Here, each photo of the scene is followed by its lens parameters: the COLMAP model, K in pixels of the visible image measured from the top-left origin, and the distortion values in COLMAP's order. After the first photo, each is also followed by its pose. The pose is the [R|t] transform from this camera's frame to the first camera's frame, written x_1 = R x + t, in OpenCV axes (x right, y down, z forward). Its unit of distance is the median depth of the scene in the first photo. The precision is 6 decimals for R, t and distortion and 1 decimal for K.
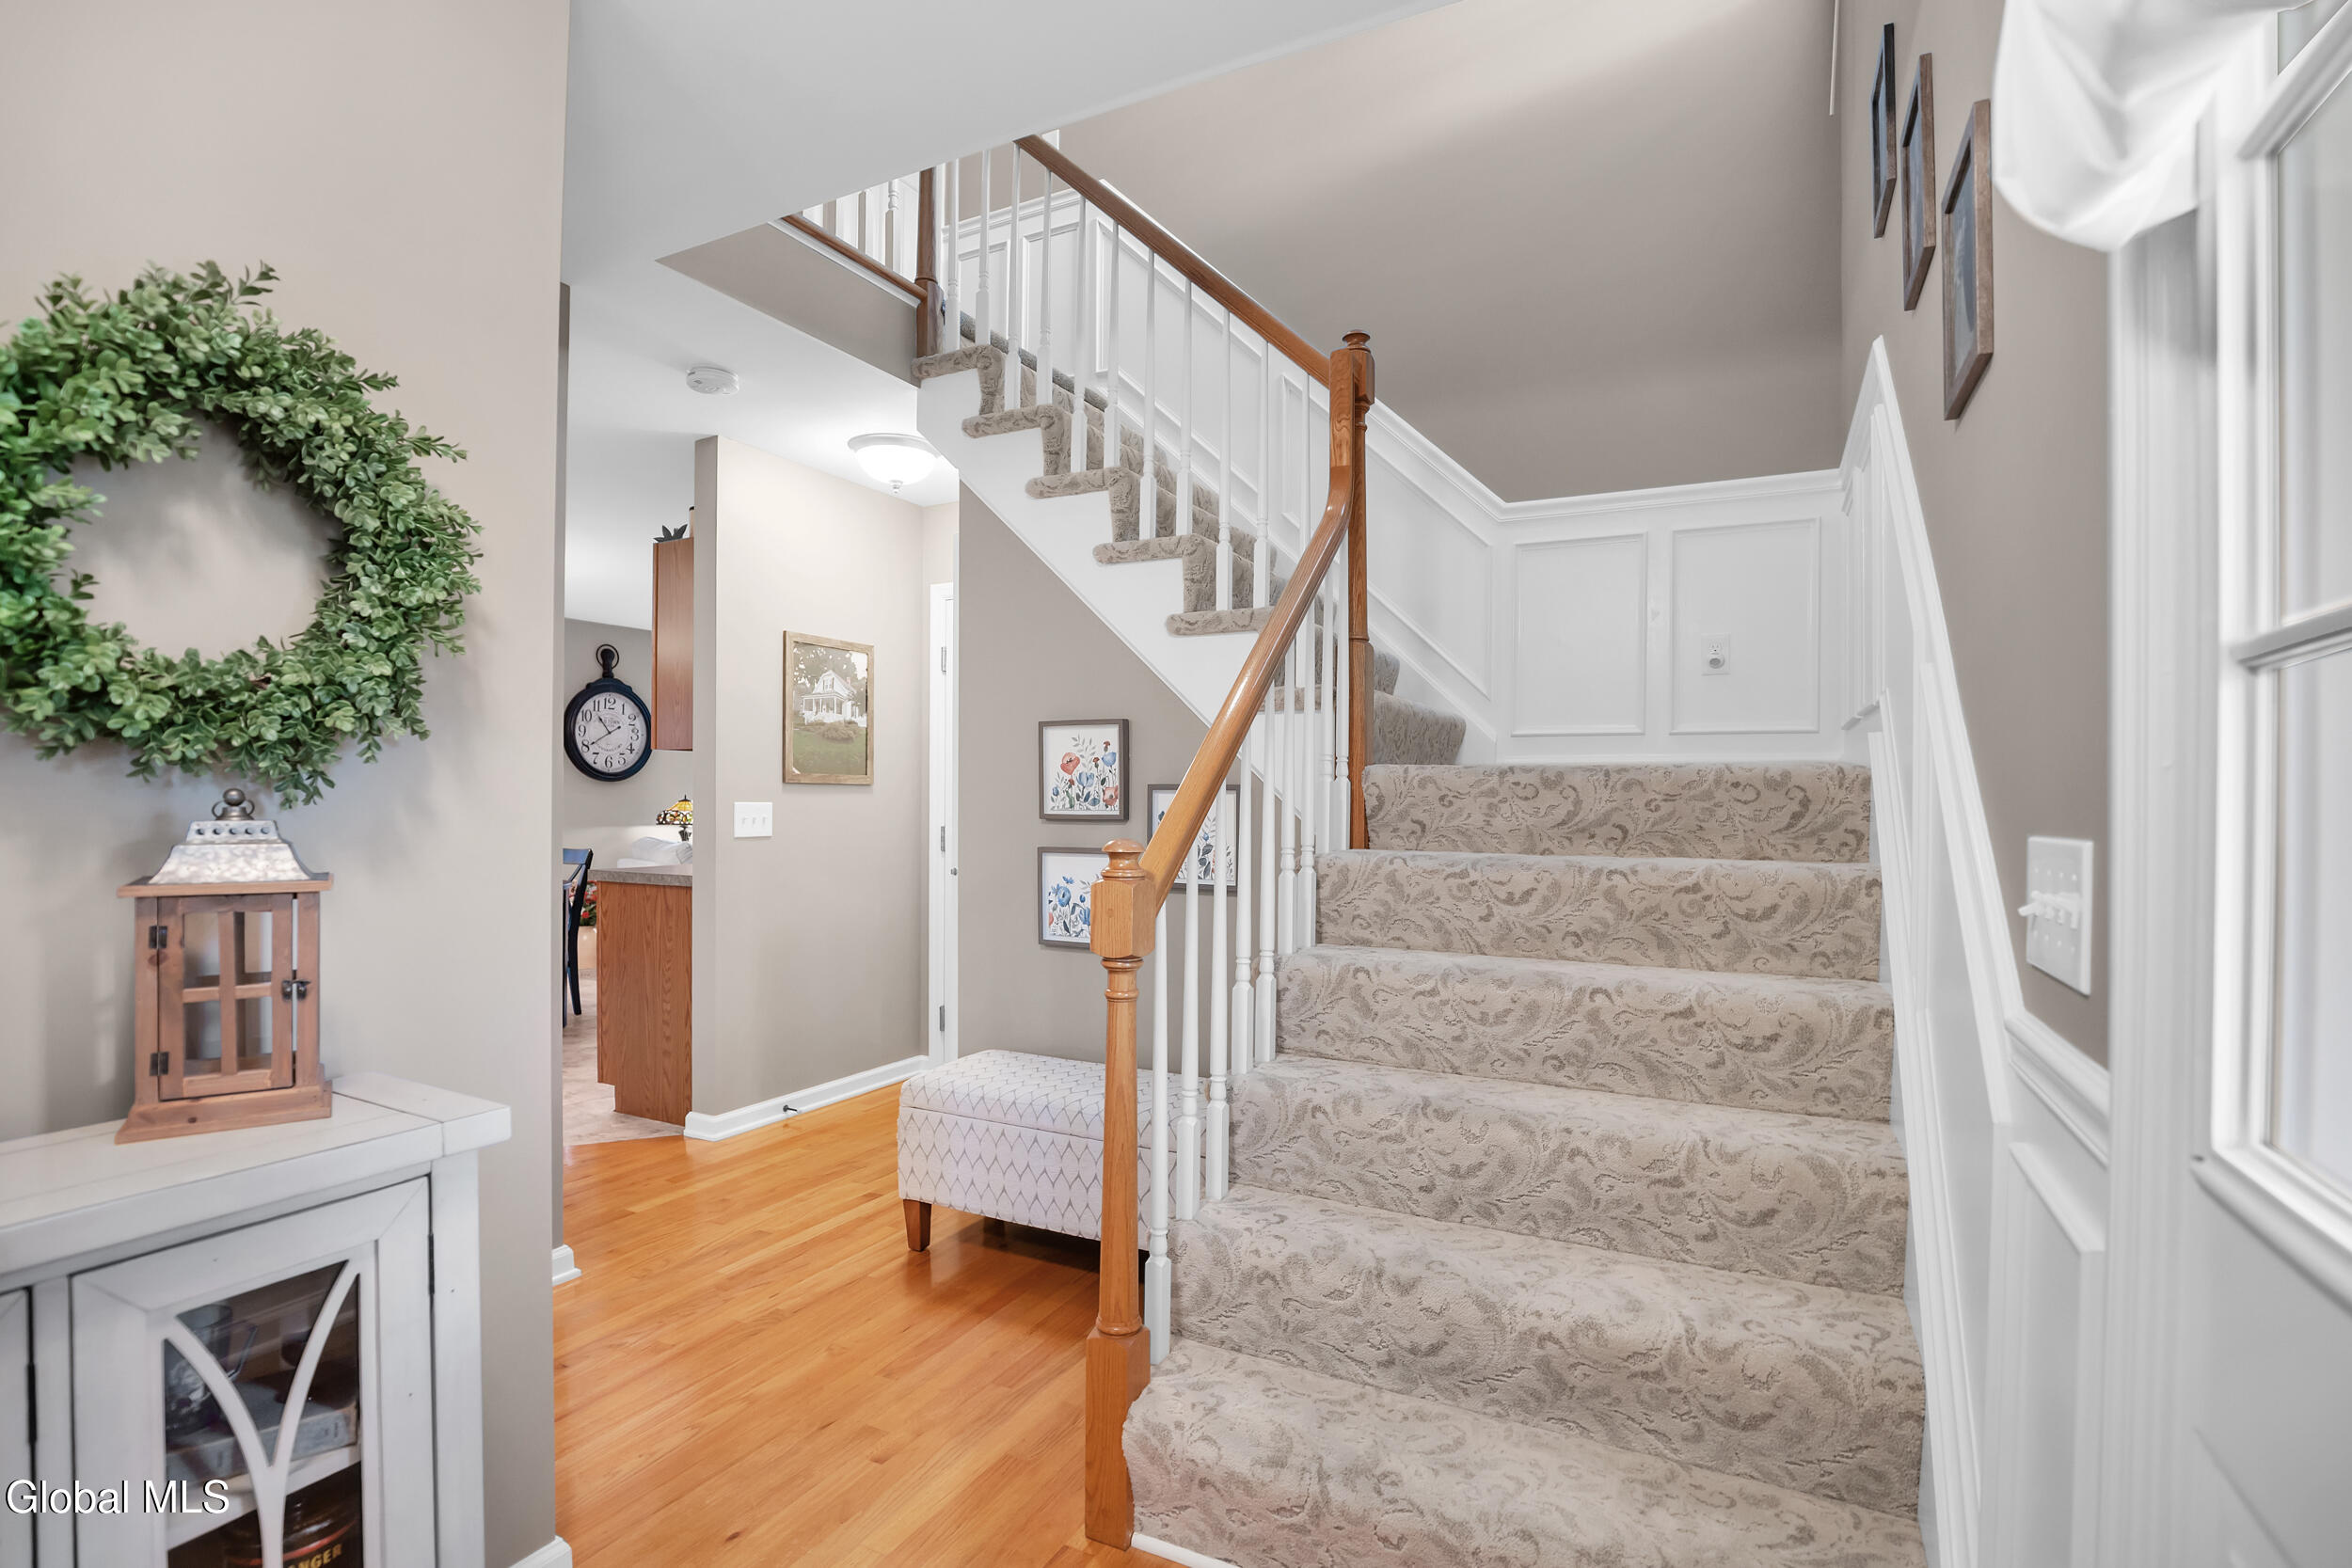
lens RADIAL K [[1102.3, 0, 1195.4], [0, 1102.3, 765.1], [0, 0, 1]] dist [-0.039789, 0.007184]
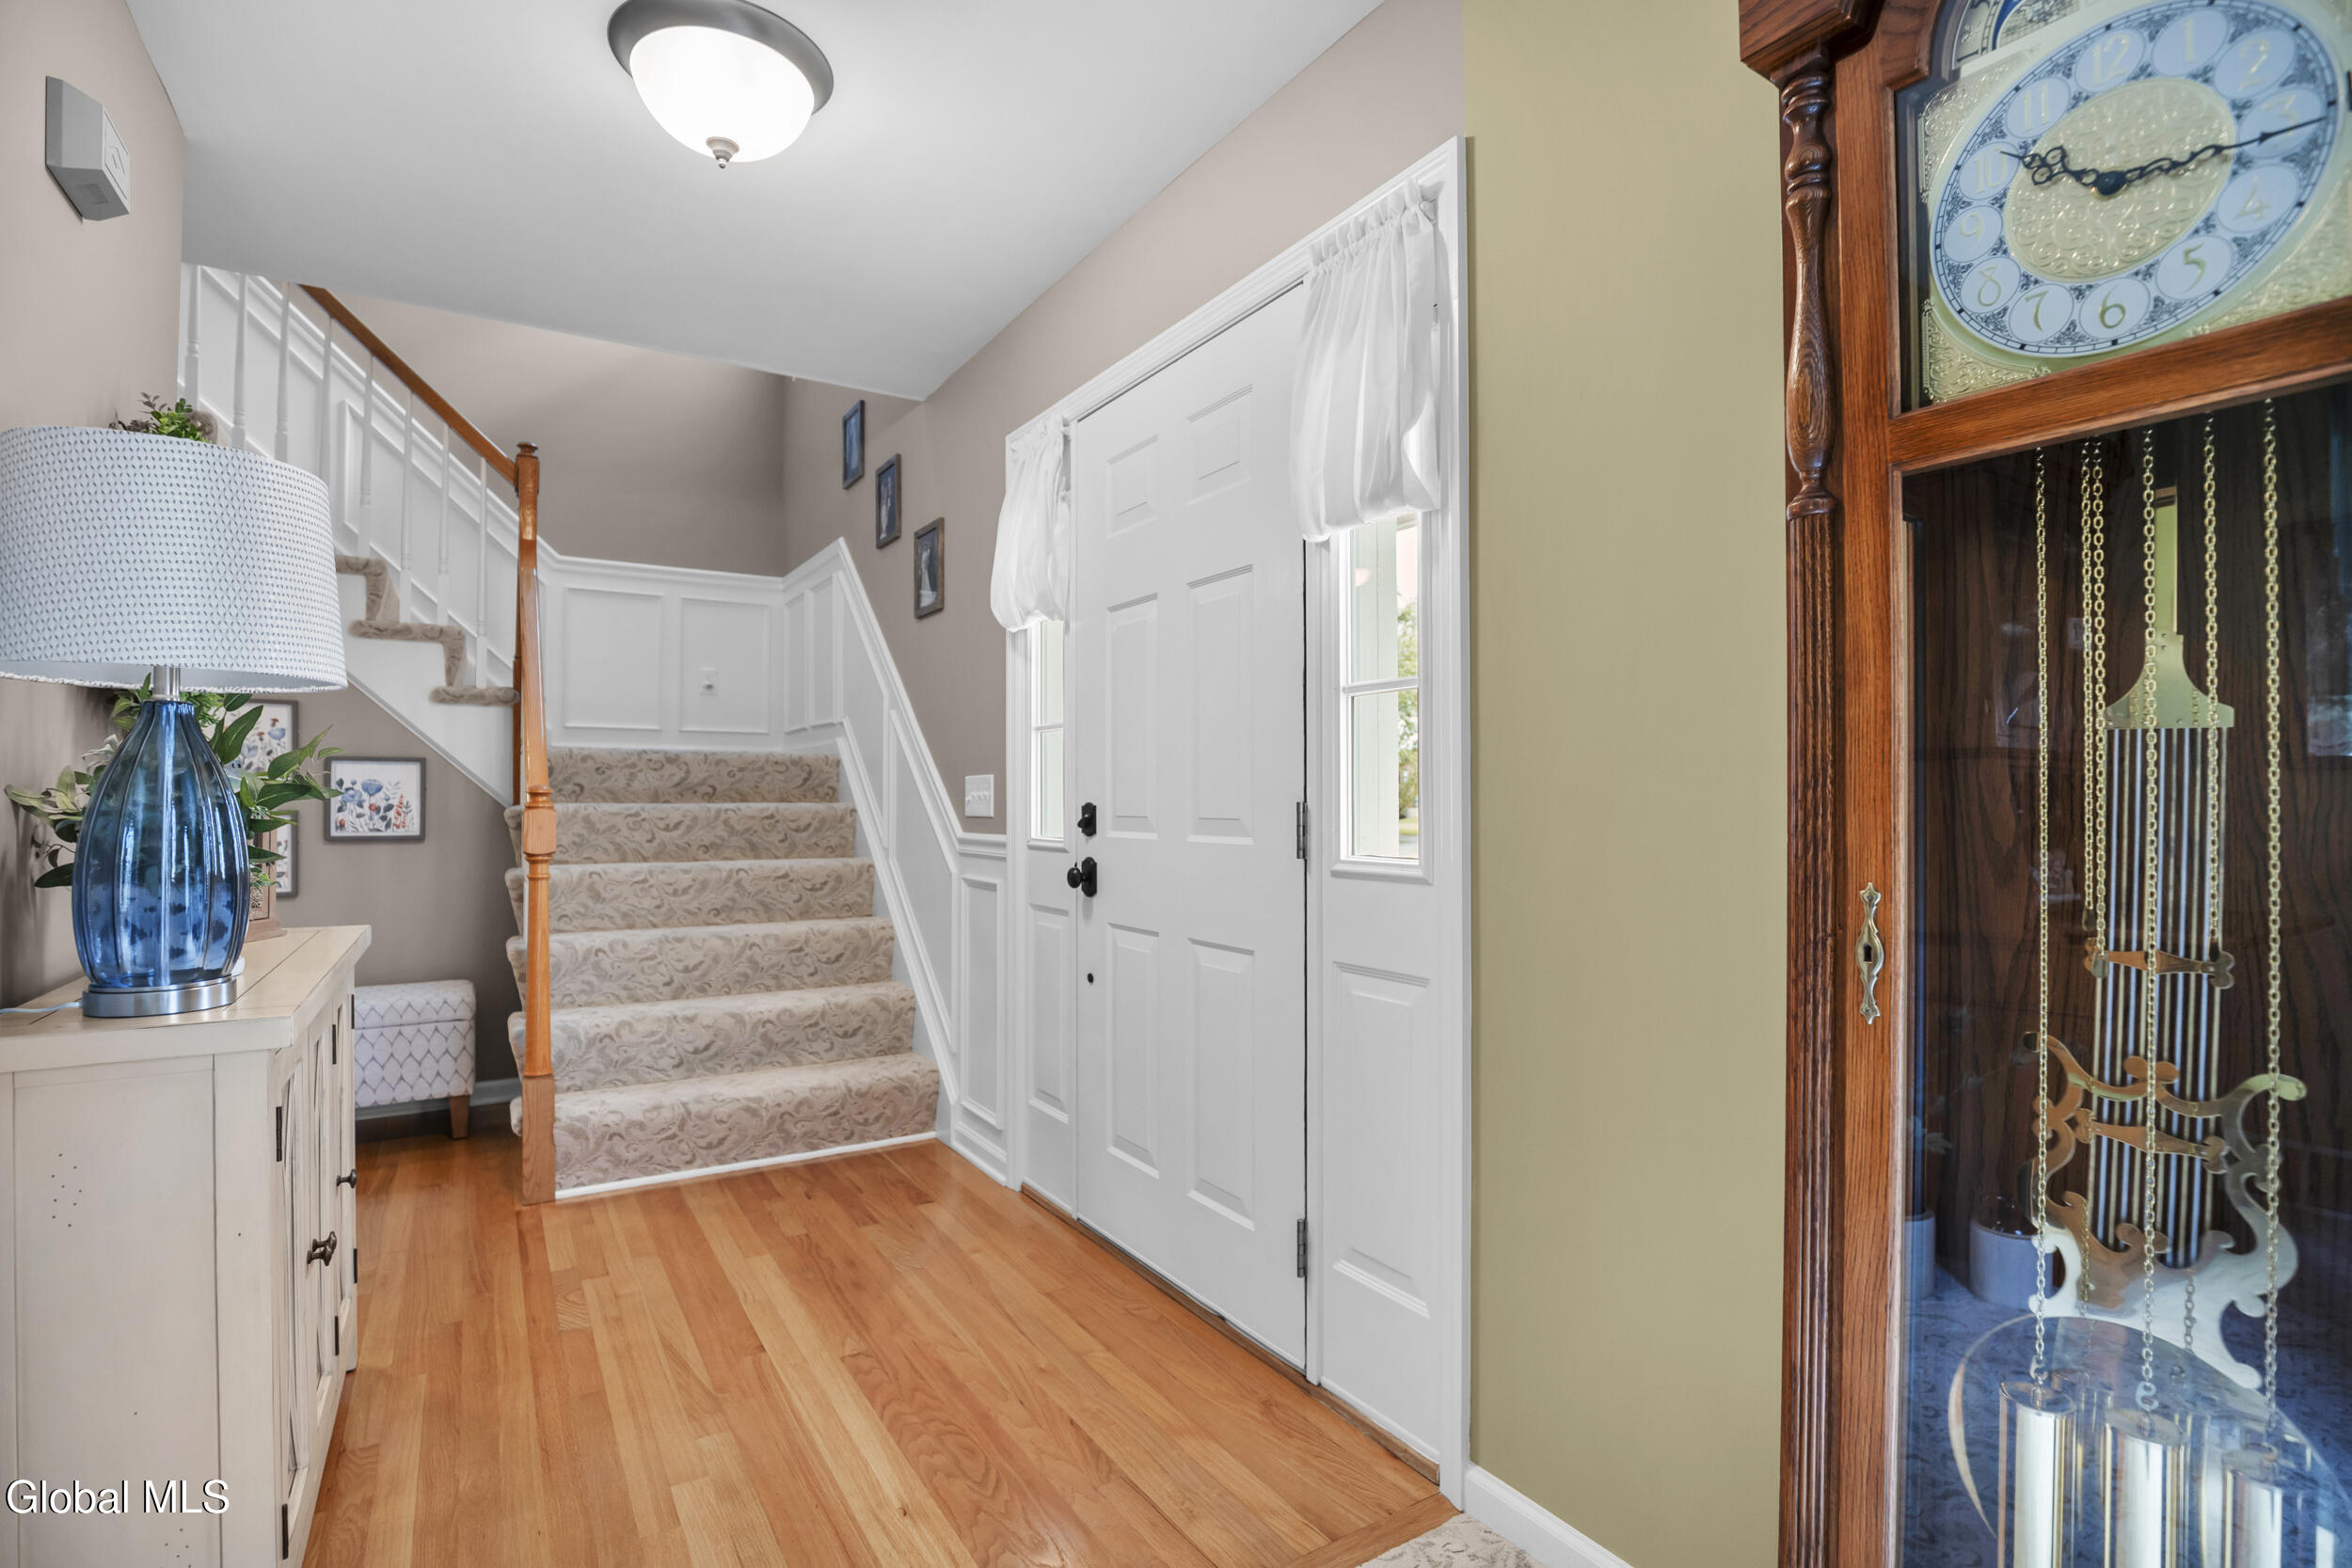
lens RADIAL K [[1102.3, 0, 1195.4], [0, 1102.3, 765.1], [0, 0, 1]] dist [-0.039789, 0.007184]
pose [[0.481068, 0.019623, 0.876464, -0.857087], [-0.015553, 0.999783, -0.013848, 0.040164], [-0.876546, -0.006970, 0.481268, -0.549931]]
